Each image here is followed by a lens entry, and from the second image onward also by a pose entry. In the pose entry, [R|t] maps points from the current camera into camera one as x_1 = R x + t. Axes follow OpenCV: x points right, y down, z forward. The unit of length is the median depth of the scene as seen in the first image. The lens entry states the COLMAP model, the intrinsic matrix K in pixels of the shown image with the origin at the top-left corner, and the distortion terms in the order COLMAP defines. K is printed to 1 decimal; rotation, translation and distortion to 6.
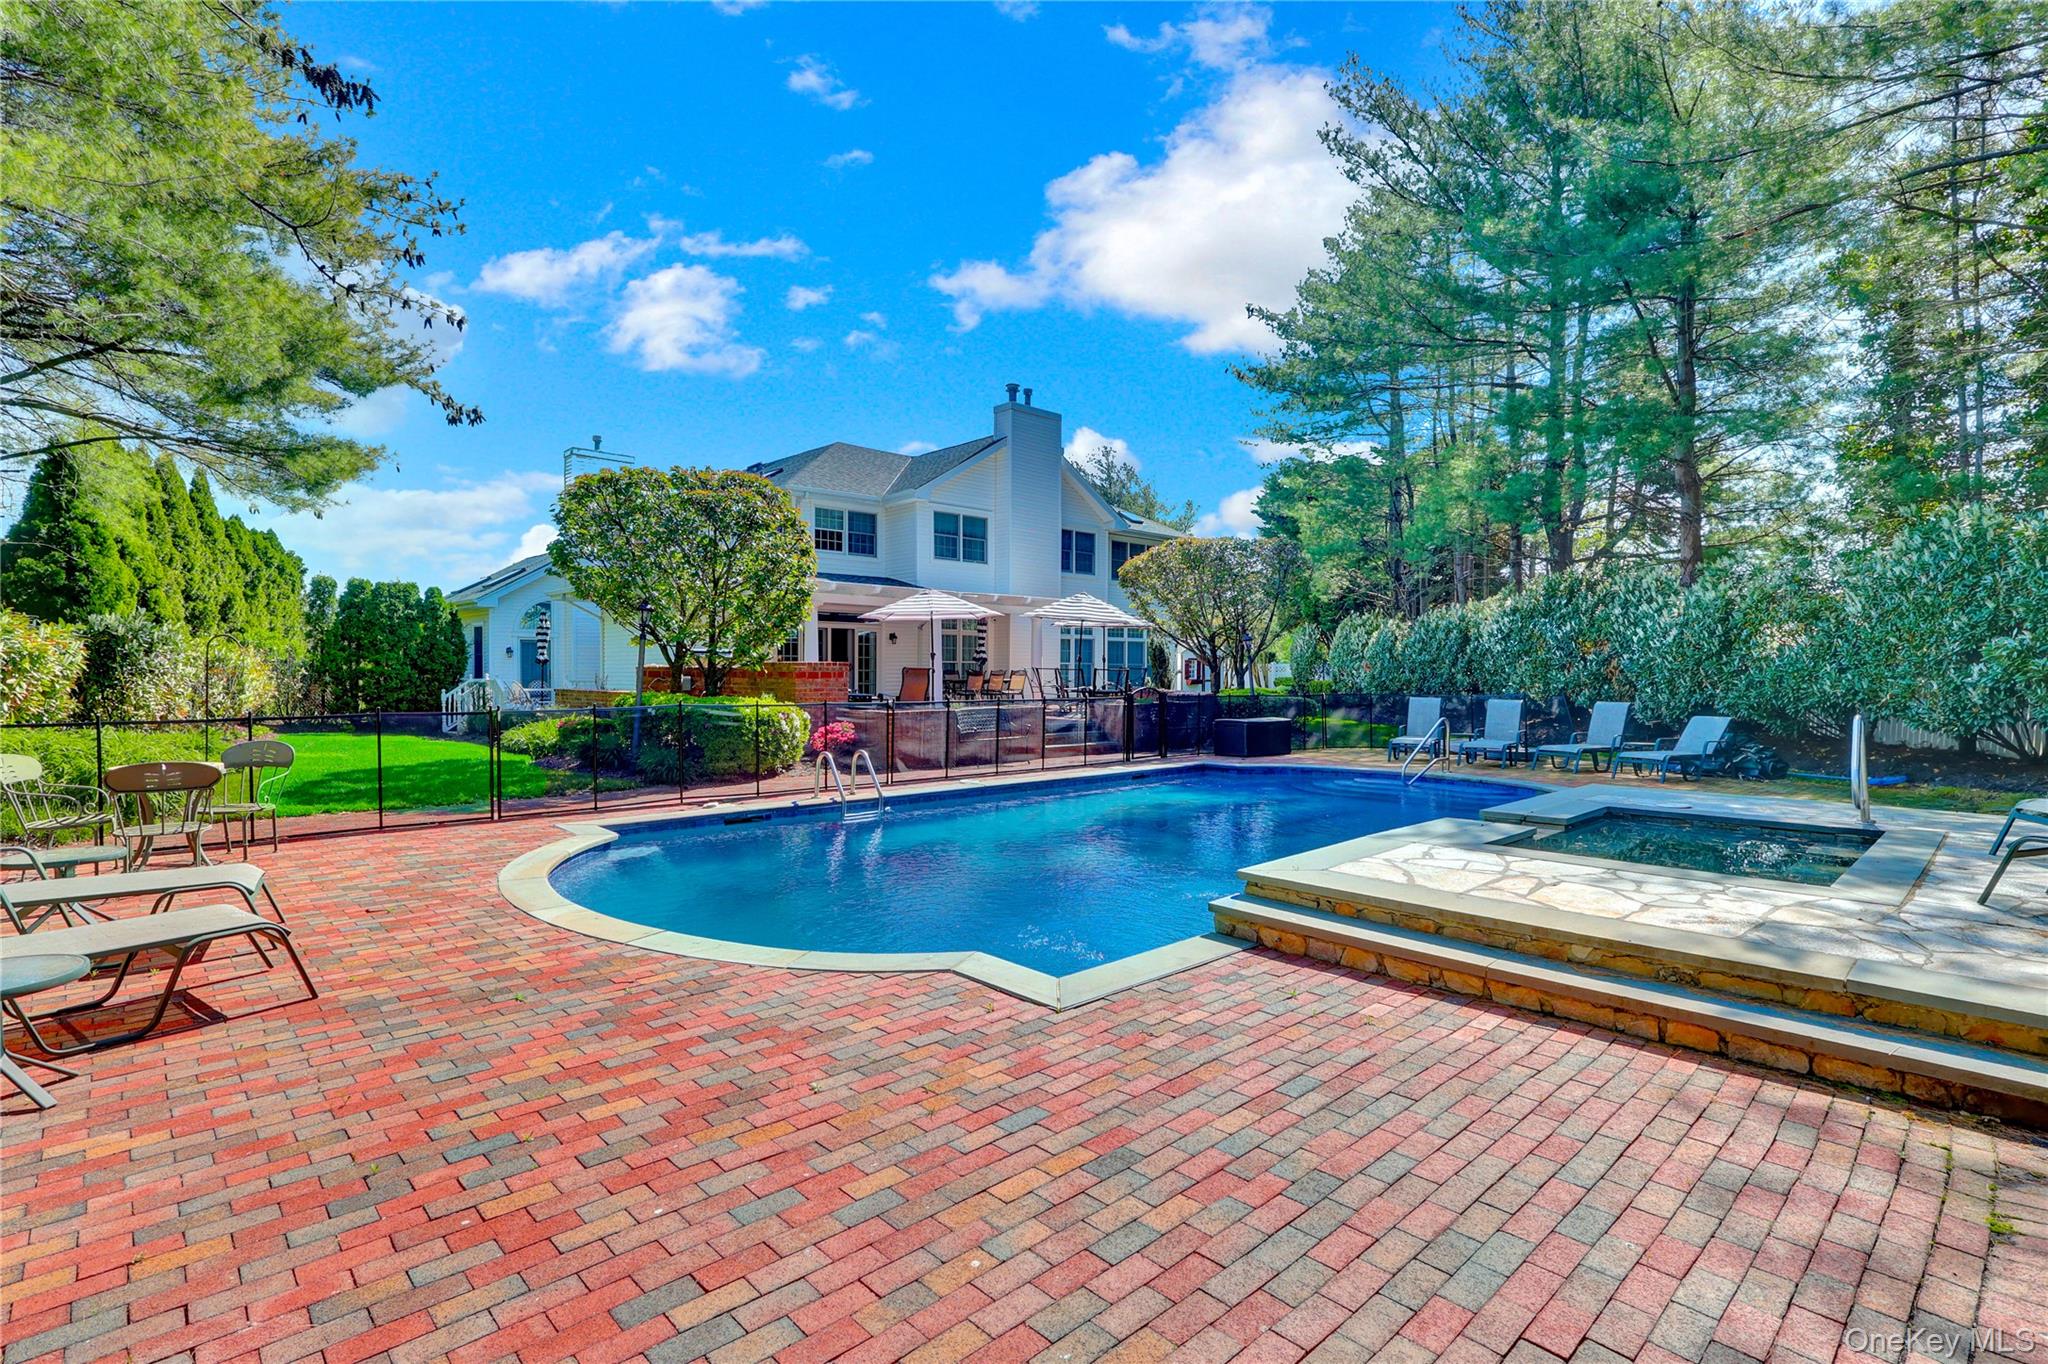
lens RADIAL K [[959.9, 0, 1021.7], [0, 959.9, 683.8], [0, 0, 1]] dist [0.004464, -0.000739]
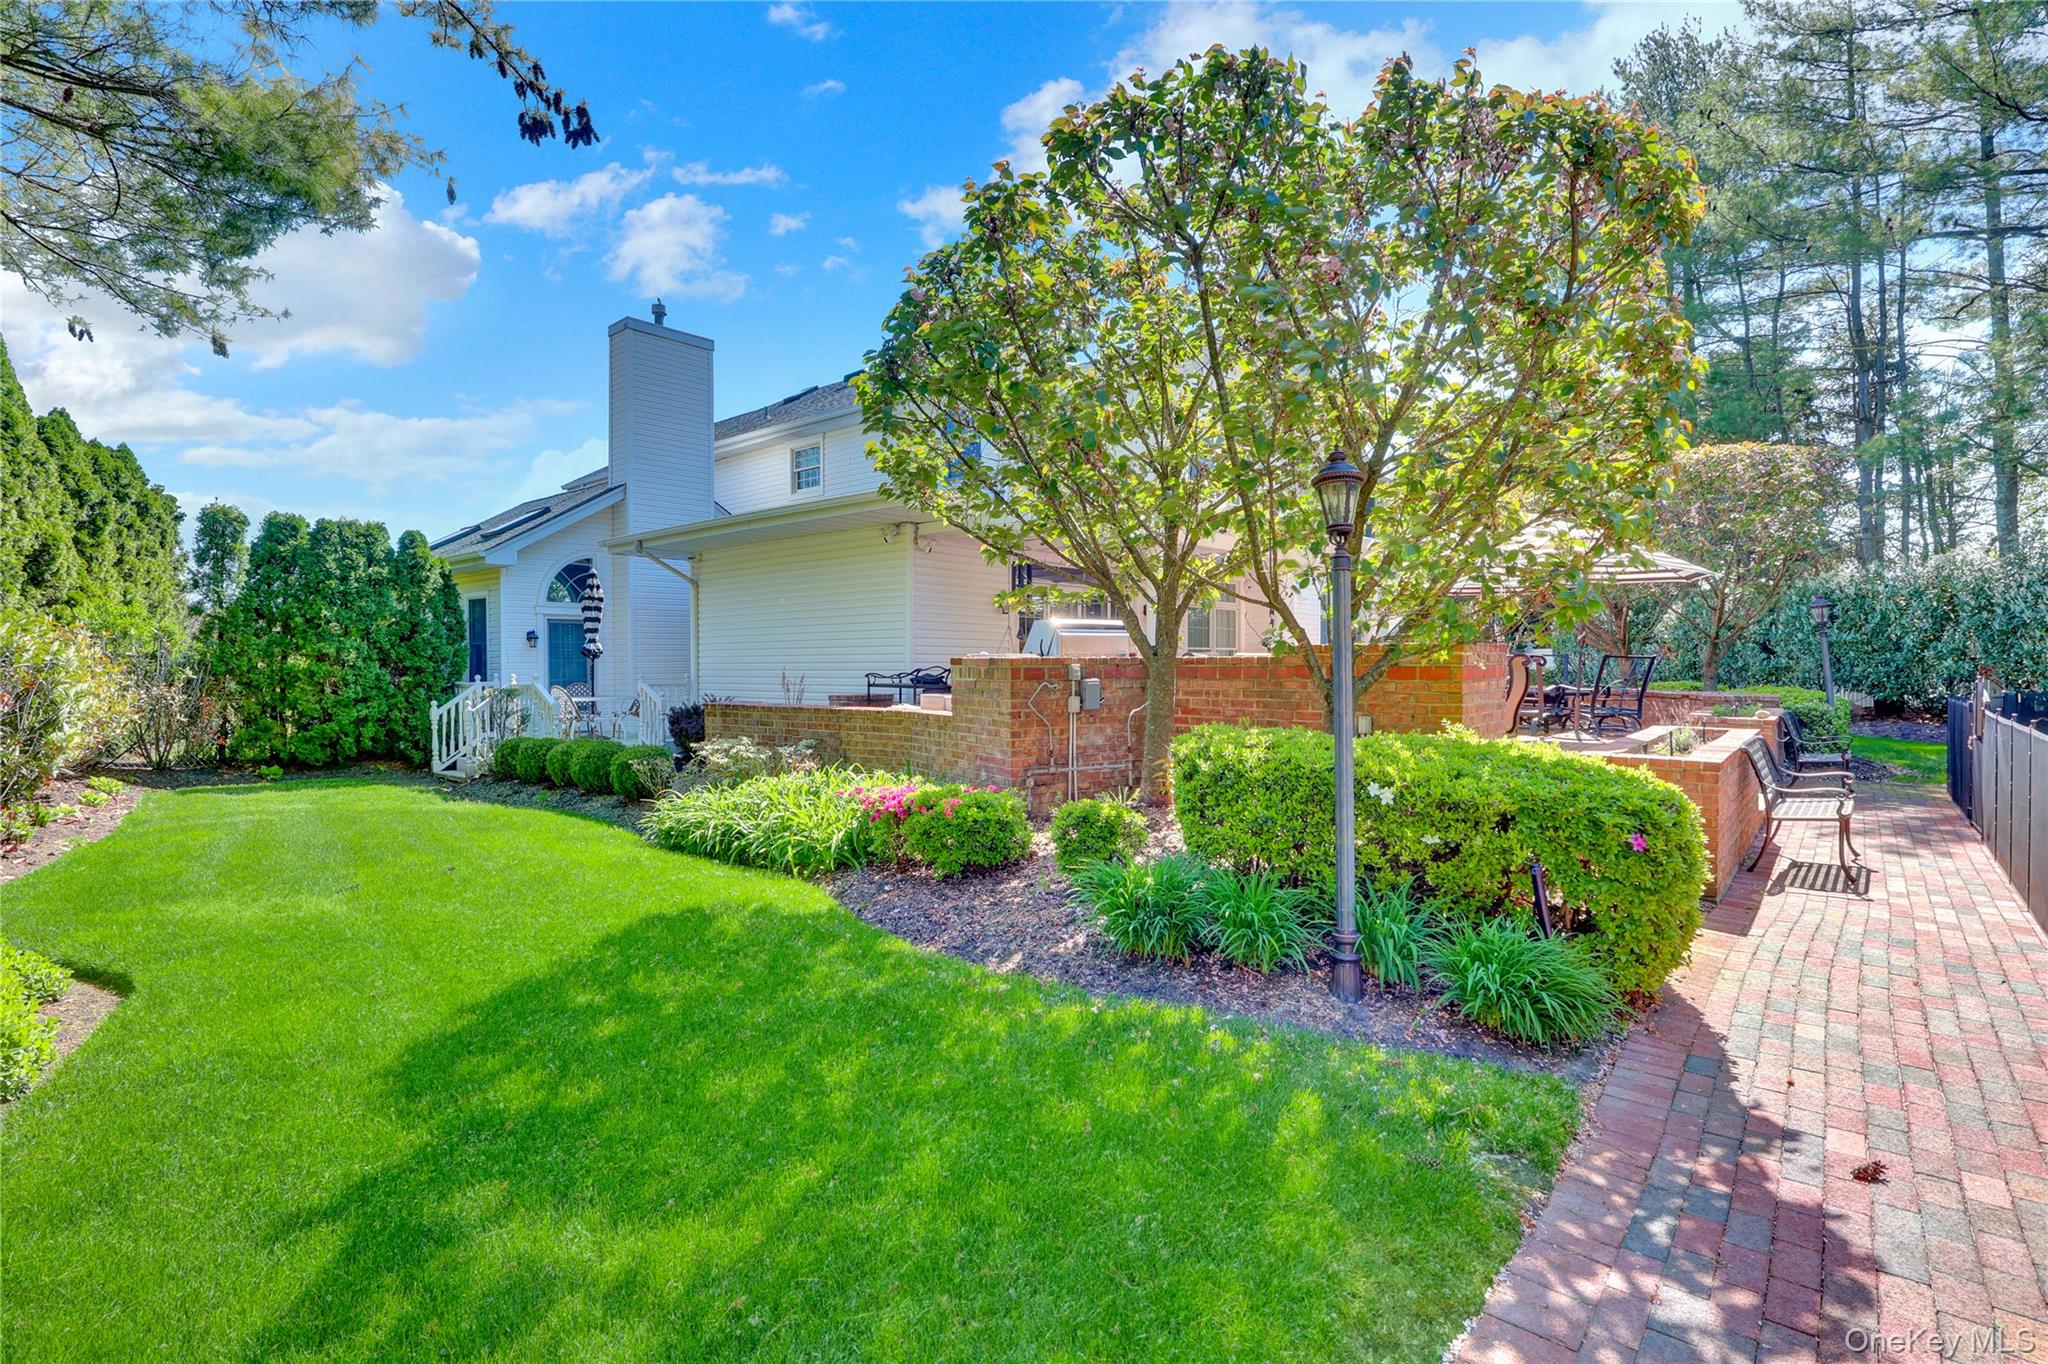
lens RADIAL K [[959.9, 0, 1026.5], [0, 959.9, 673.5], [0, 0, 1]] dist [0.004464, -0.000739]
pose [[0.996546, -0.007108, 0.082739, -0.279443], [0.007608, 0.999955, -0.005737, -0.004771], [-0.082695, 0.006346, 0.996555, 0.367478]]
